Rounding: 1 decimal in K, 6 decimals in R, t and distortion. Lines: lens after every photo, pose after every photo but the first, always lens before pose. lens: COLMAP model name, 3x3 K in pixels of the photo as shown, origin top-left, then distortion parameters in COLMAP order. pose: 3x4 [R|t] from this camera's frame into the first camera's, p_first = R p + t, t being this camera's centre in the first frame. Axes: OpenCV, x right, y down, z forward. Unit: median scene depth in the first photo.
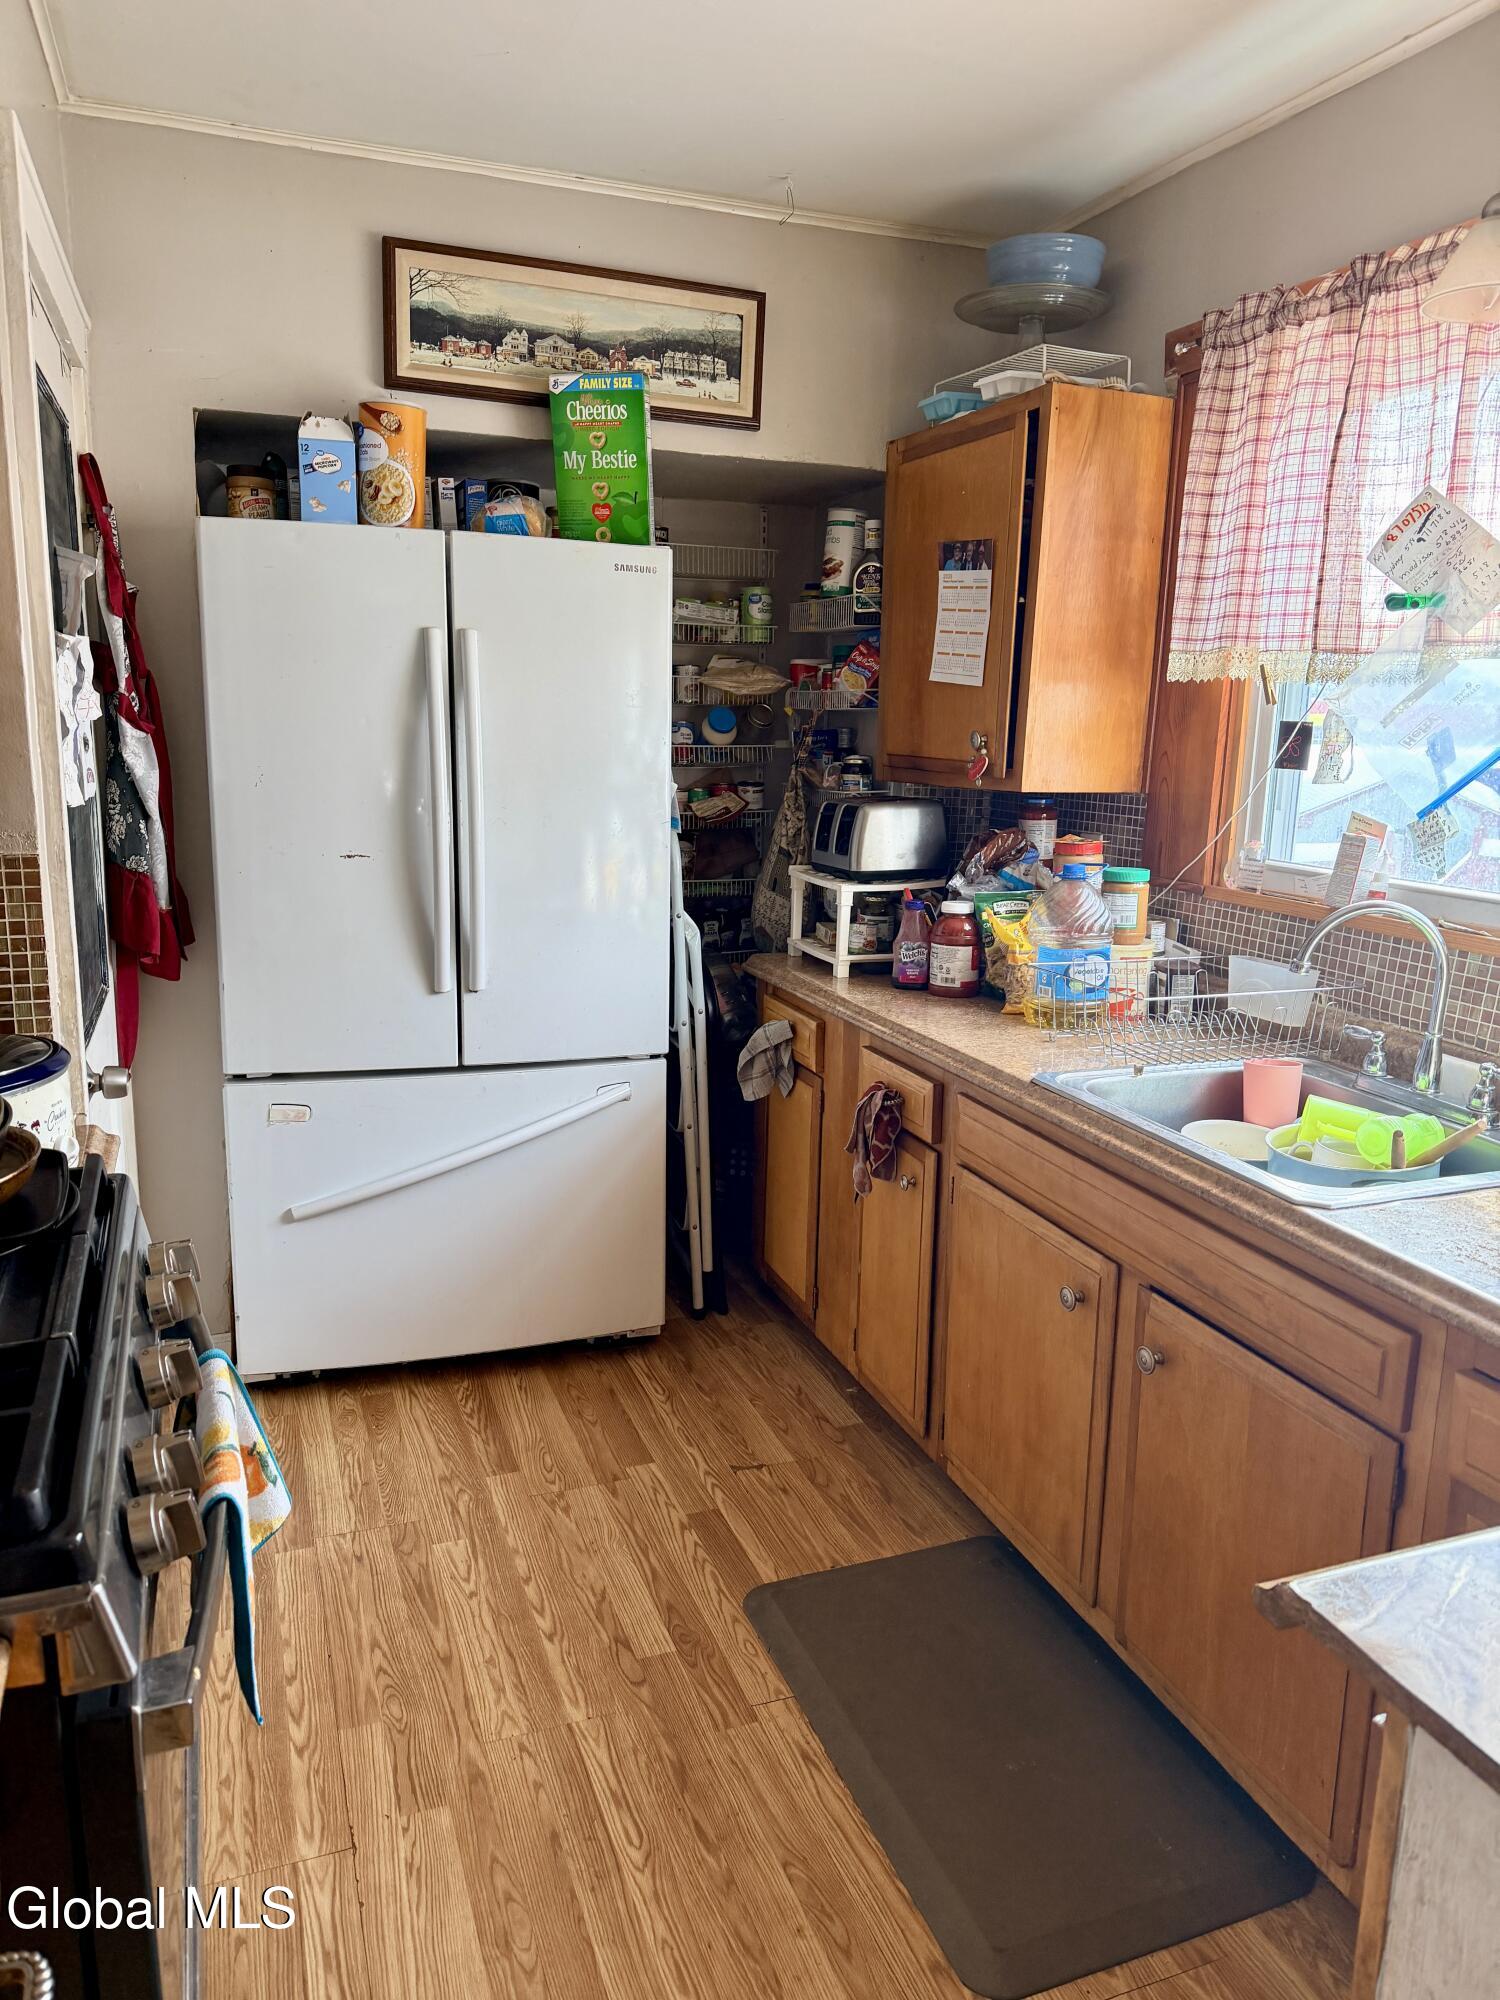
lens RADIAL K [[1412.2, 0, 760.2], [0, 1412.2, 1005.4], [0, 0, 1]] dist [0.041684, -0.050739]
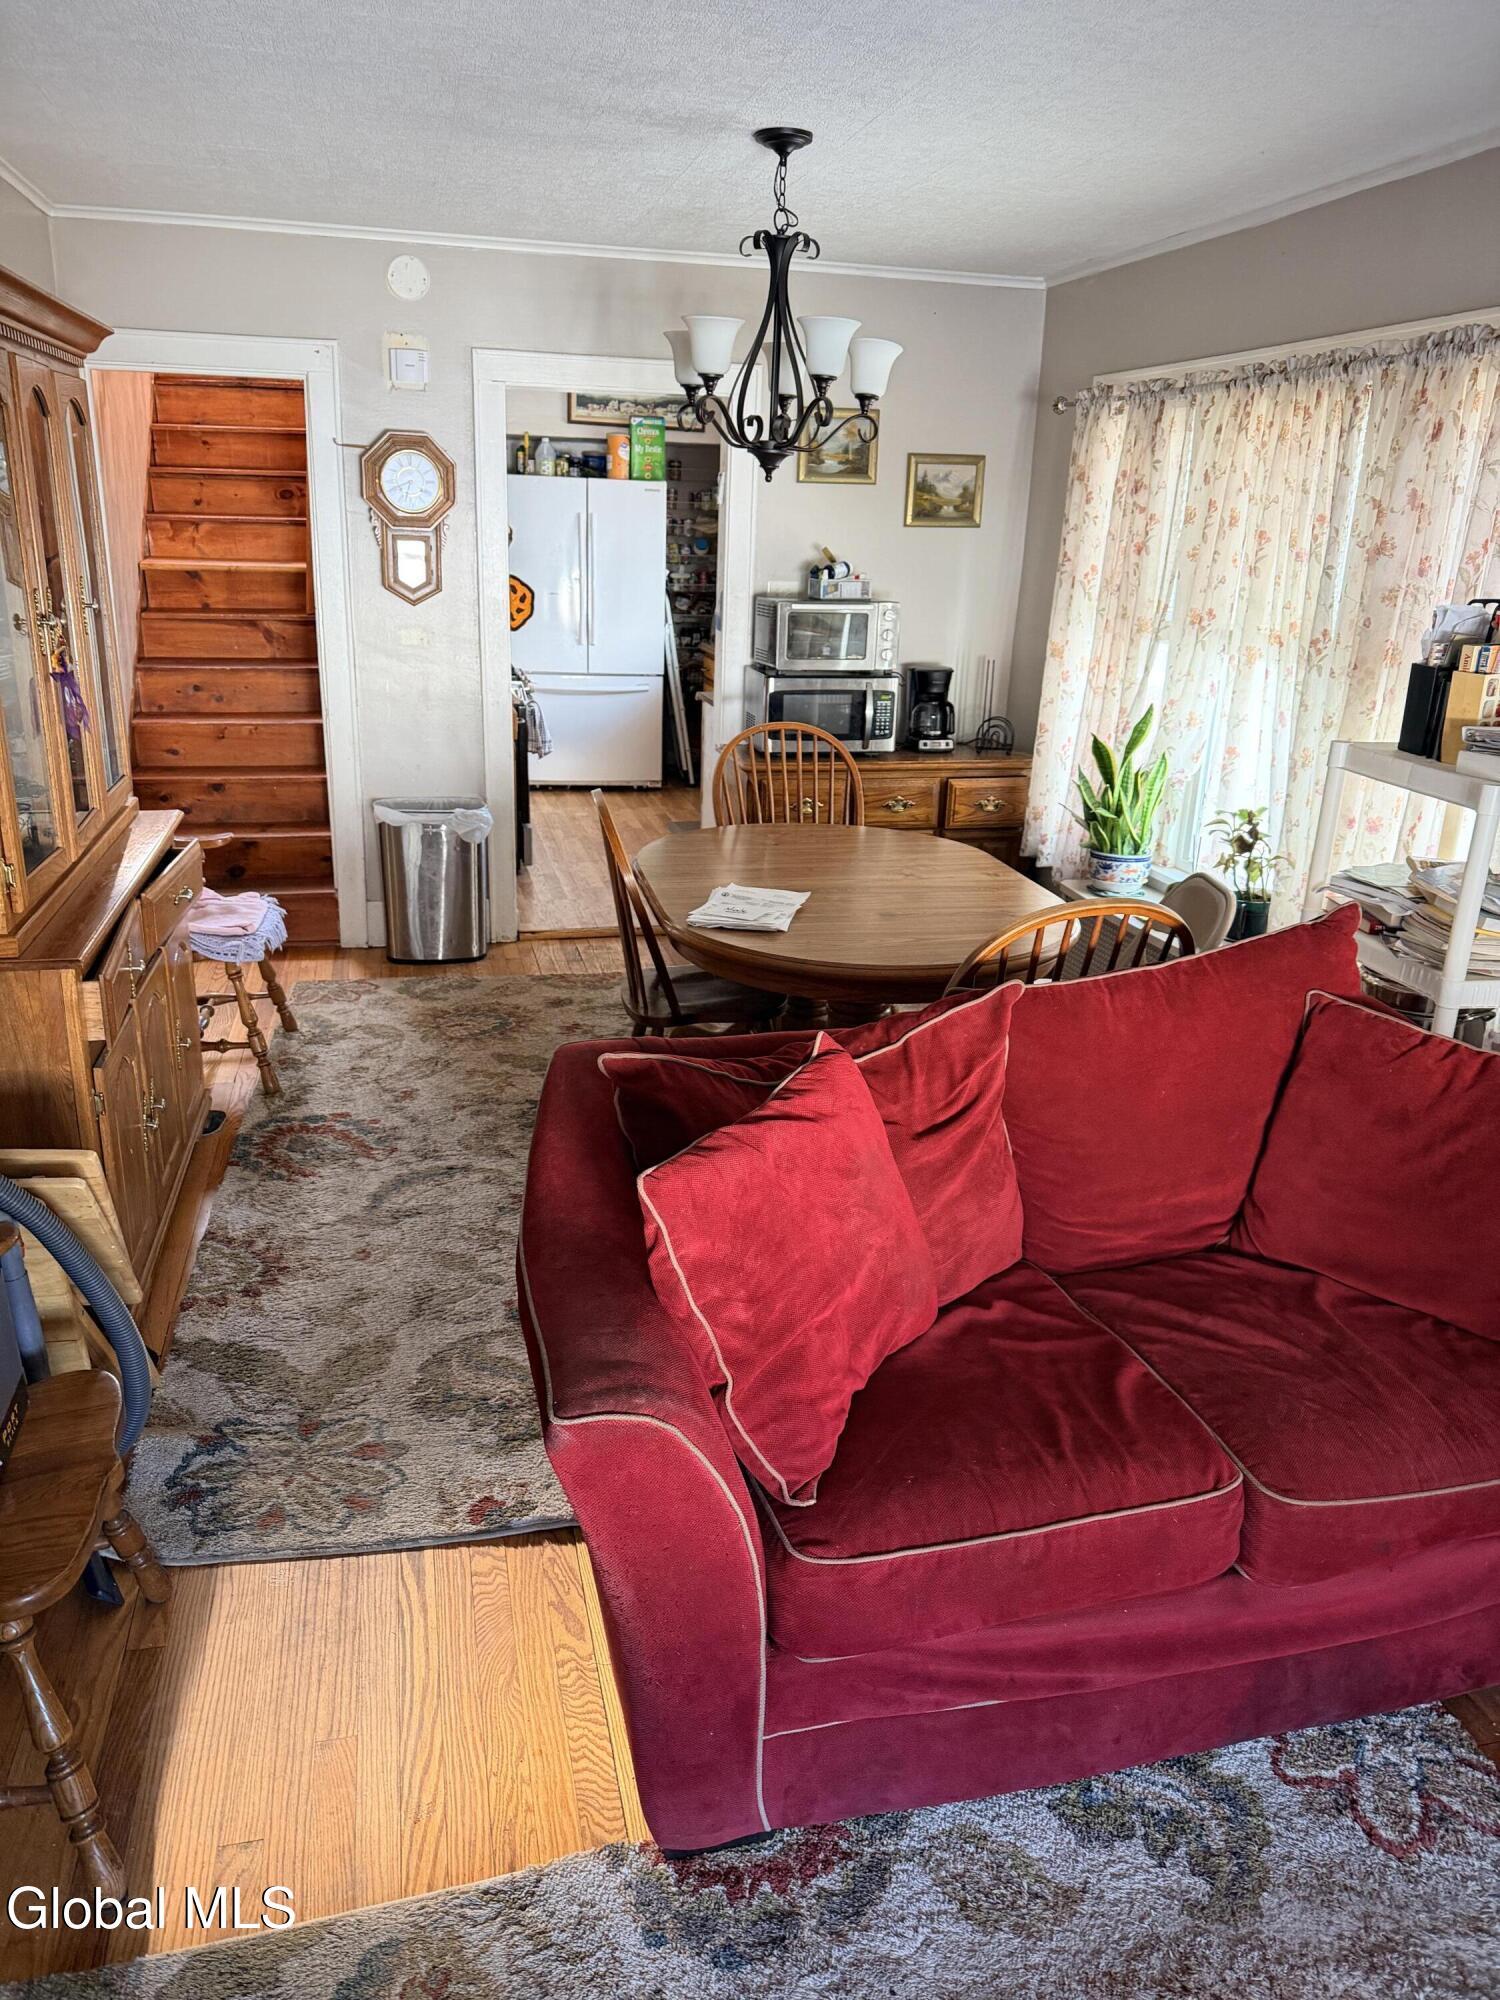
lens RADIAL K [[1432.4, 0, 760.5], [0, 1432.4, 1021.4], [0, 0, 1]] dist [0.013464, -0.022339]
pose [[0.993192, 0.052540, -0.103966, 0.475977], [-0.036789, 0.988303, 0.147999, 0.301630], [0.110526, -0.143167, 0.983508, -1.926797]]
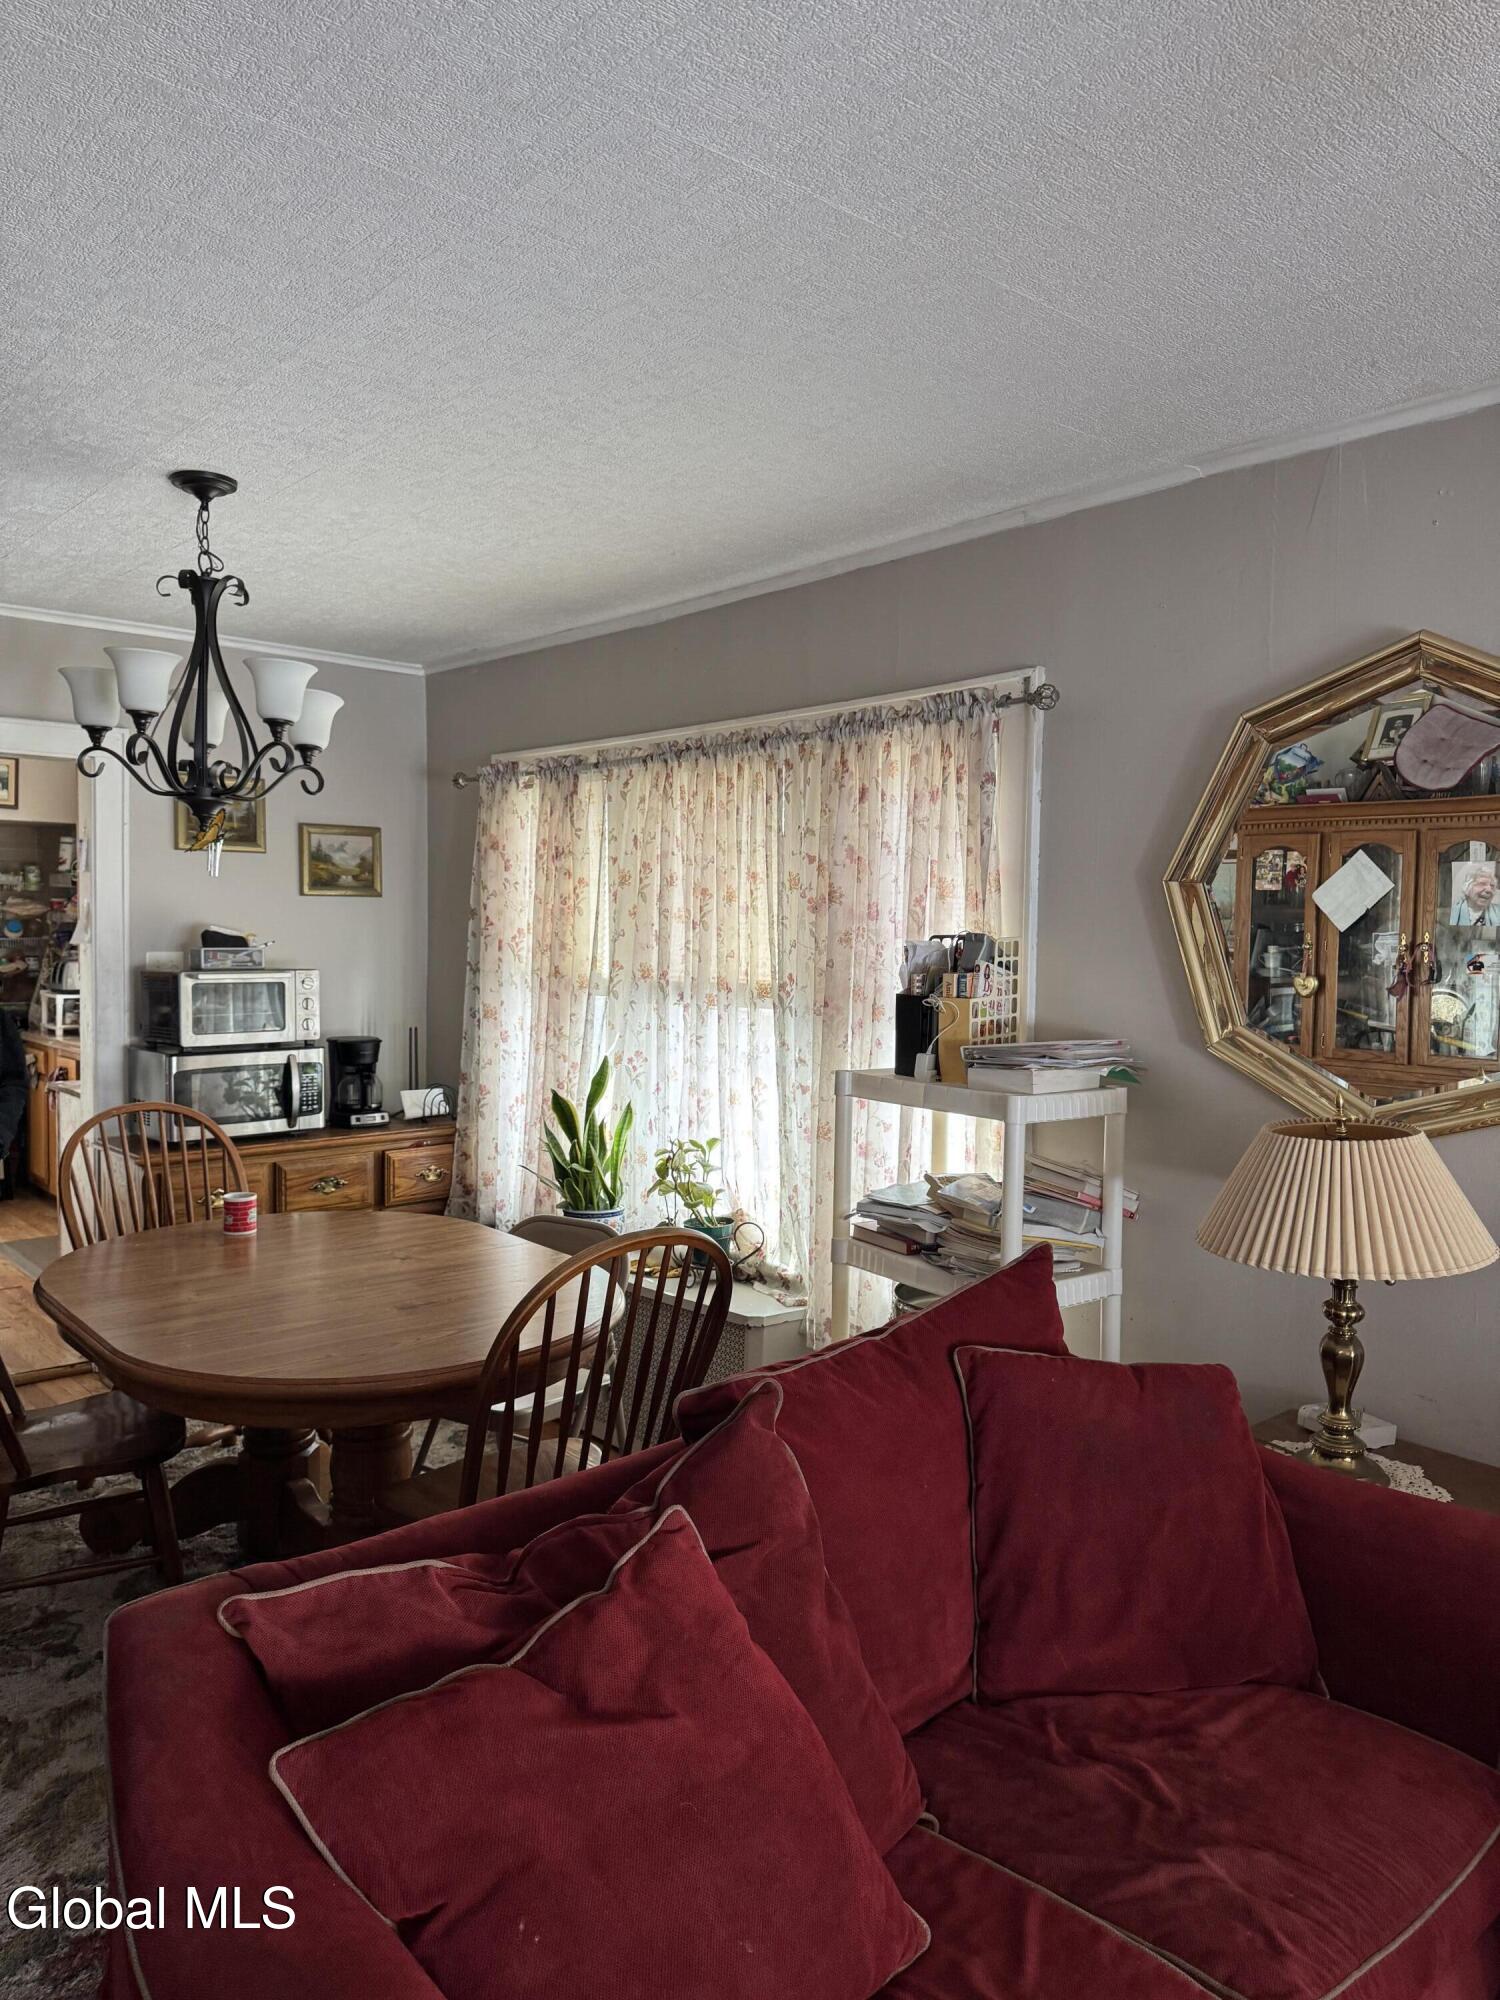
lens RADIAL K [[1404.2, 0, 761.2], [0, 1404.2, 1008.6], [0, 0, 1]] dist [0.083207, -0.050262]
pose [[0.935420, -0.022492, 0.352822, 0.339311], [0.066559, 0.991332, -0.113269, 0.308621], [-0.347216, 0.129438, 0.928809, -1.775299]]
